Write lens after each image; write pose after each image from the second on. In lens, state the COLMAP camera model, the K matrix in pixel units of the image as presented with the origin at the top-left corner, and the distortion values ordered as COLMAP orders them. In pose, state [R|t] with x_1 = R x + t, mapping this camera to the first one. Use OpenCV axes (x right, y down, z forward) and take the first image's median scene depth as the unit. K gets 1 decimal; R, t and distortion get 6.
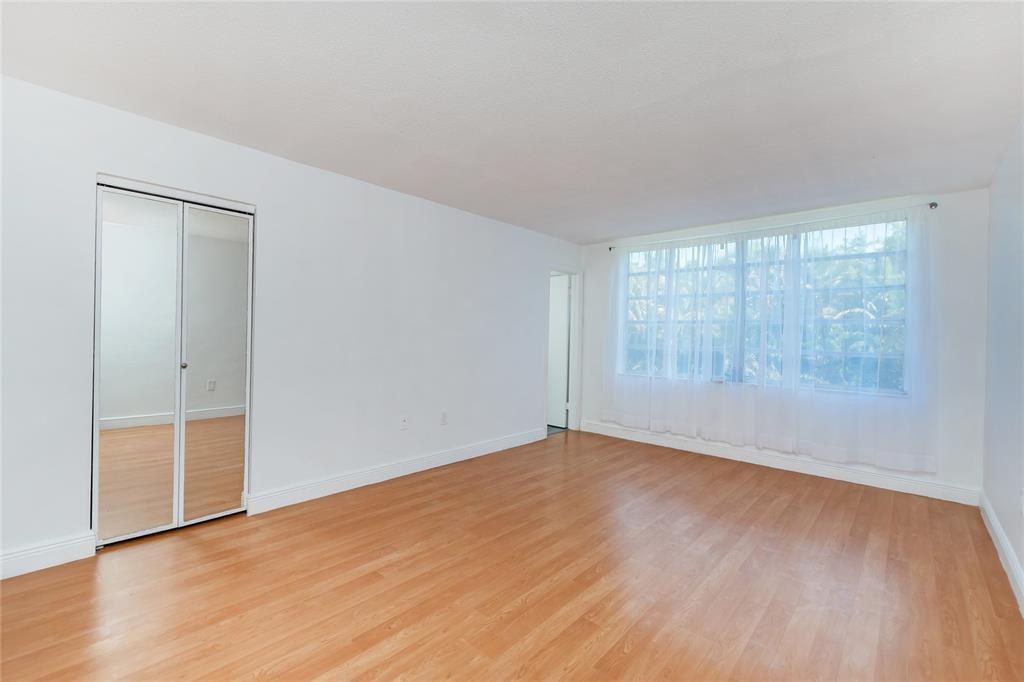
lens RADIAL K [[462.8, 0, 512.5], [0, 462.8, 338.8], [0, 0, 1]] dist [0.001910, 0.000131]
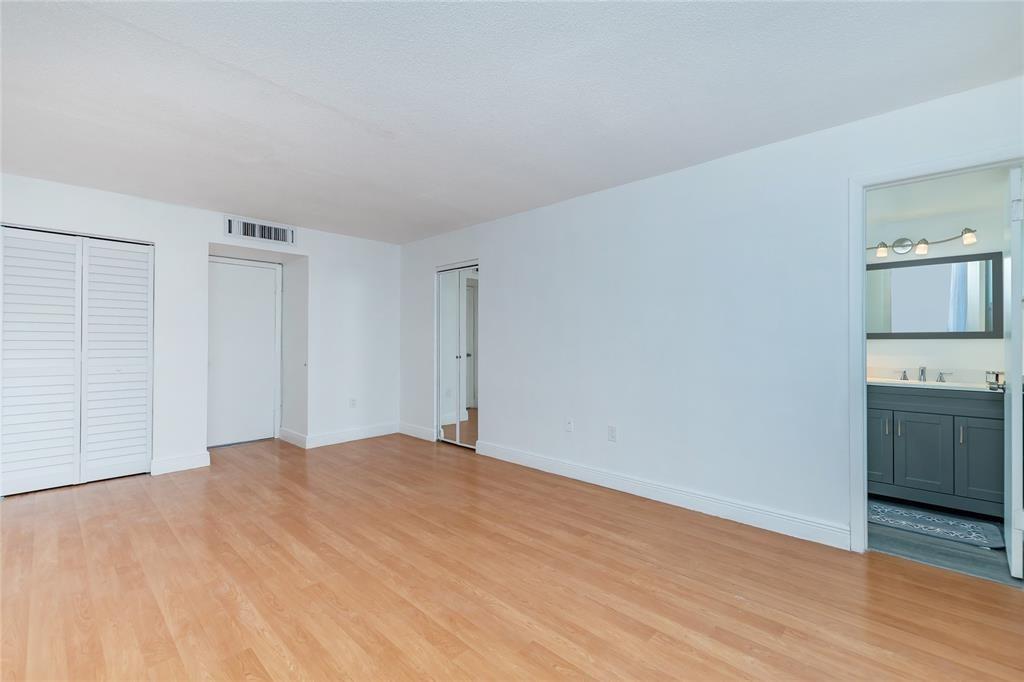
lens RADIAL K [[462.8, 0, 512.2], [0, 462.8, 342.3], [0, 0, 1]] dist [0.001910, 0.000131]
pose [[-0.068588, -0.018094, -0.997481, 0.833230], [-0.010318, 0.999795, -0.017426, 0.026286], [0.997592, 0.009096, -0.068761, 1.022751]]
